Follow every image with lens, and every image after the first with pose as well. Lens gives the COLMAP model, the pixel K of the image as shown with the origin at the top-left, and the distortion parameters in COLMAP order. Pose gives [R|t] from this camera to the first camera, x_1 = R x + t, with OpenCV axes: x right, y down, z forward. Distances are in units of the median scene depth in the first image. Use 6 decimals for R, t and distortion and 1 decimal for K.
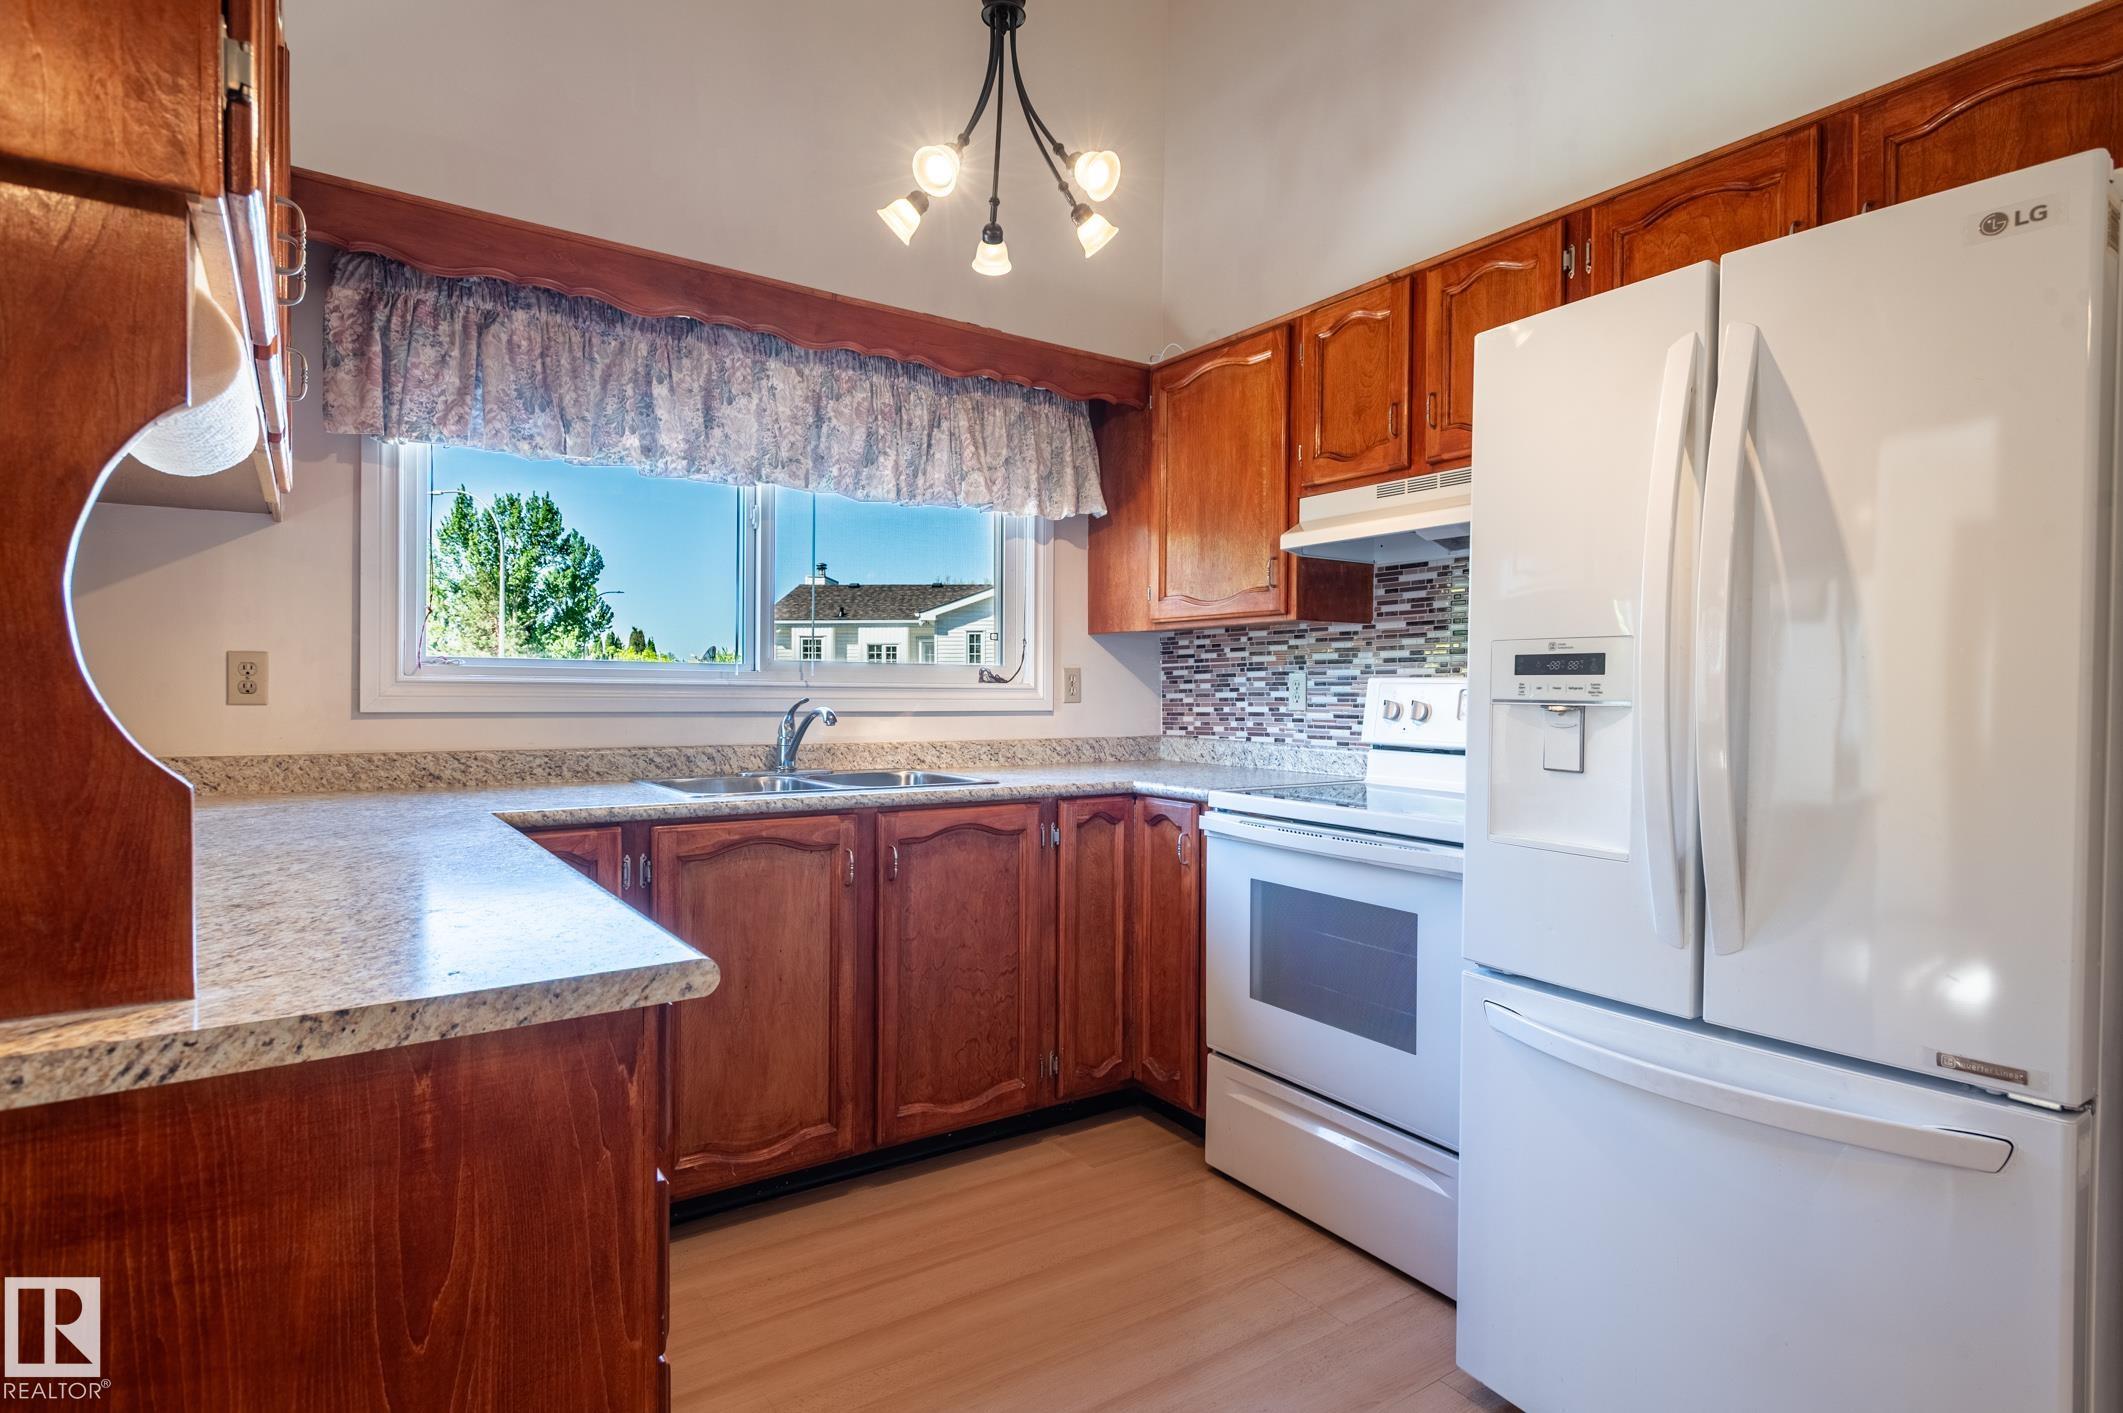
lens RADIAL K [[1099.5, 0, 1042.8], [0, 1099.5, 708.7], [0, 0, 1]] dist [0.015838, -0.011891]
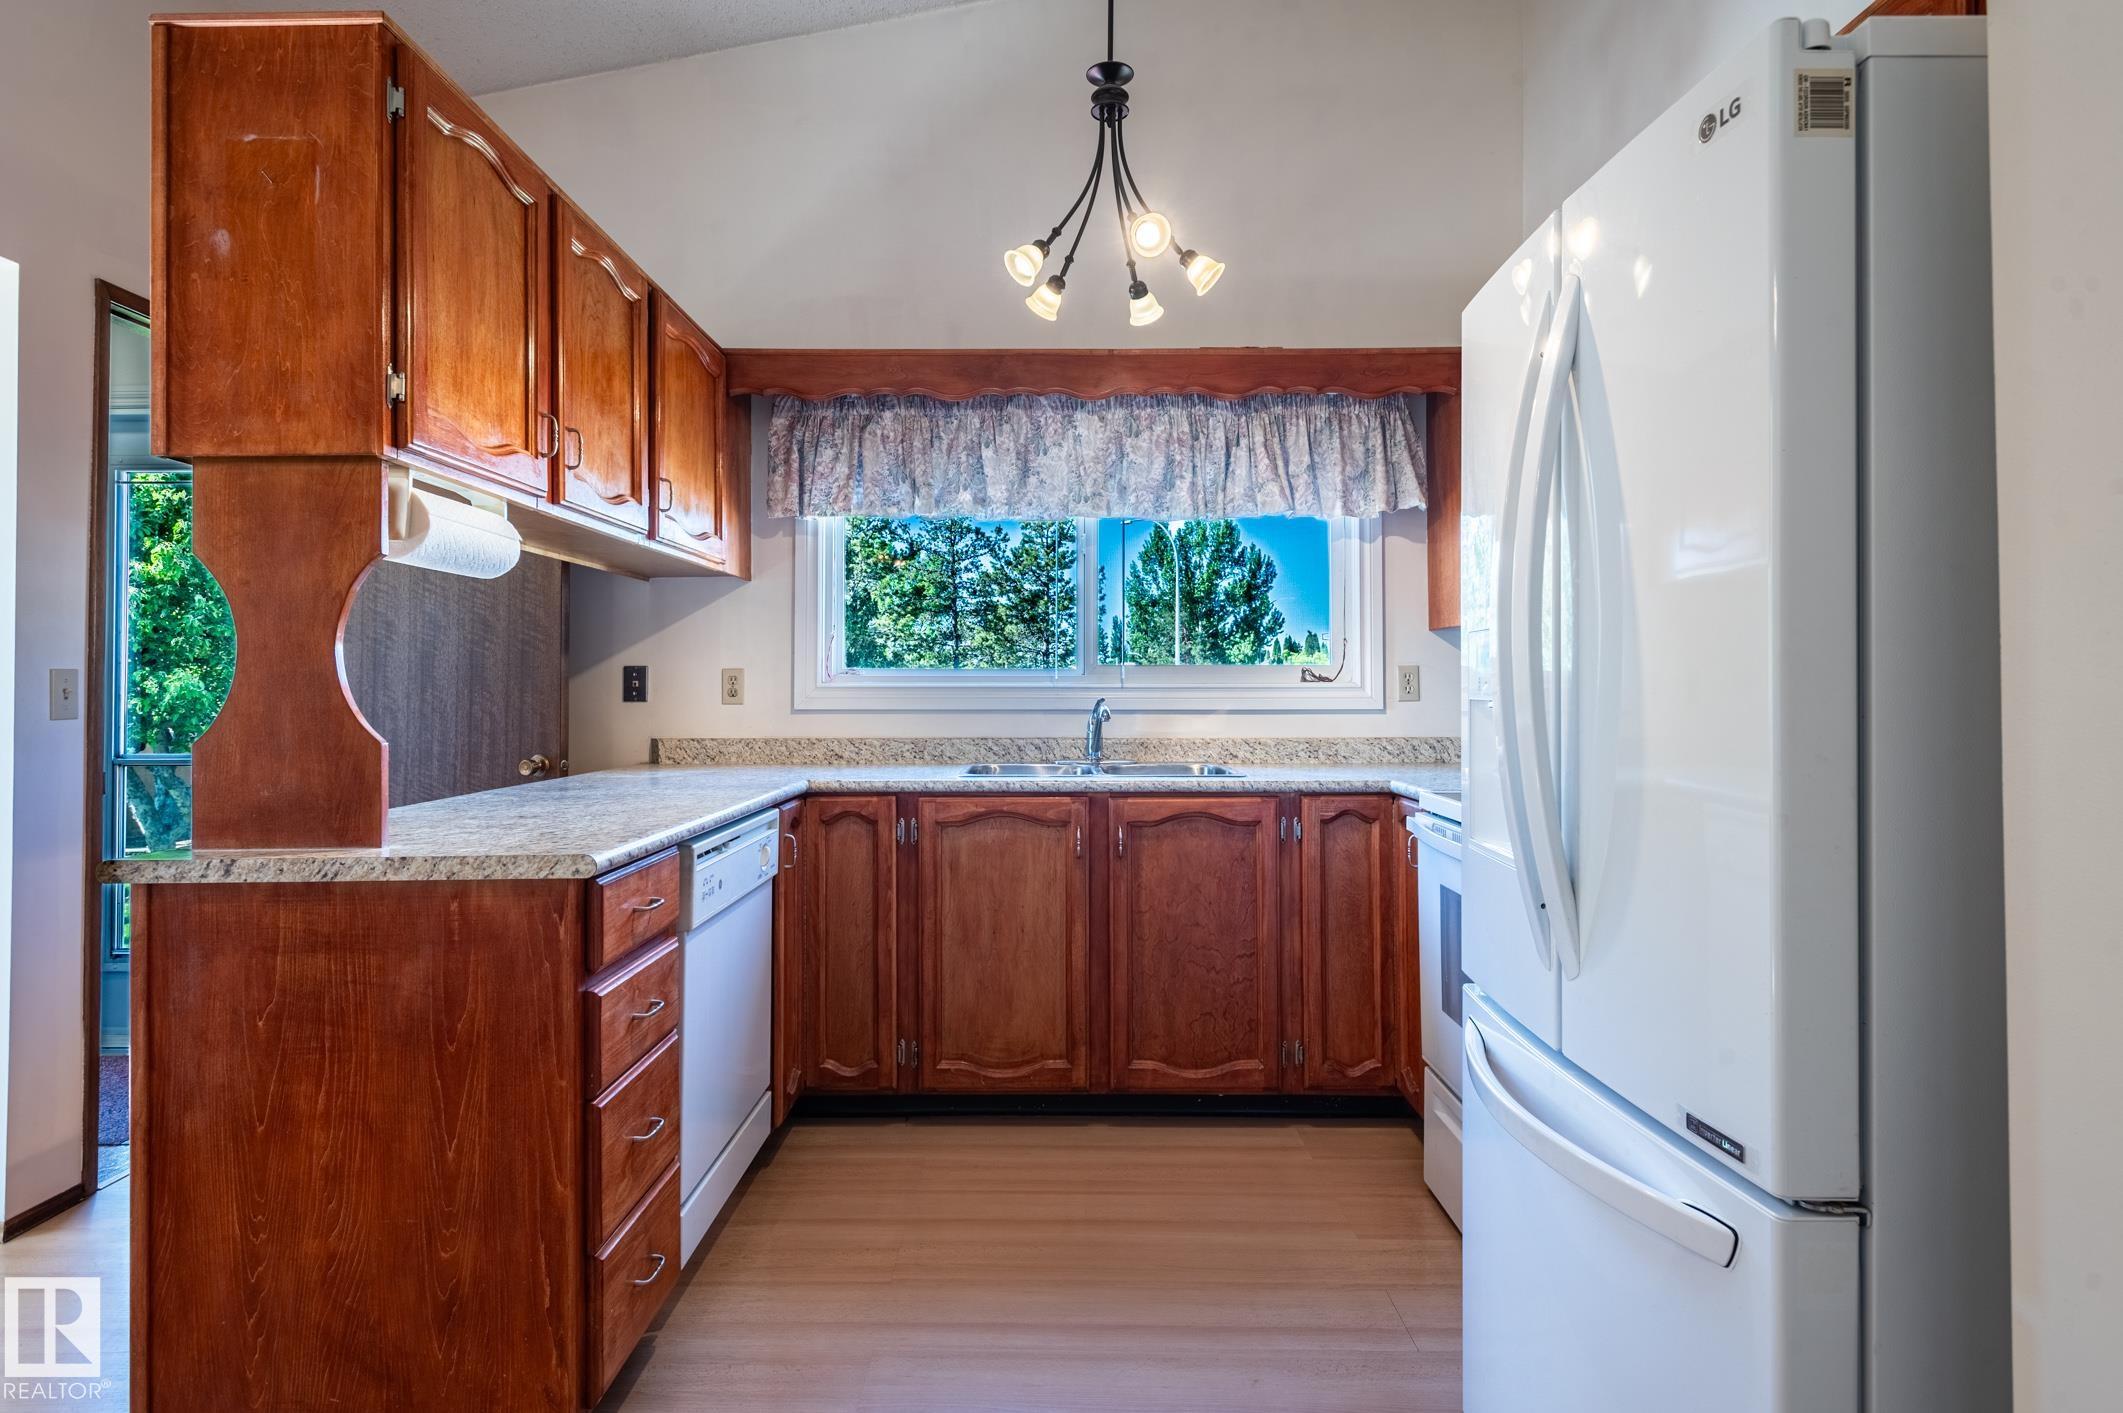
lens RADIAL K [[1105.6, 0, 1033.5], [0, 1105.6, 678.7], [0, 0, 1]] dist [0.010218, -0.000912]
pose [[0.817289, -0.015358, -0.576024, 0.436786], [-0.000573, 0.999623, -0.027466, 0.002662], [0.576228, 0.022778, 0.816972, 0.007757]]
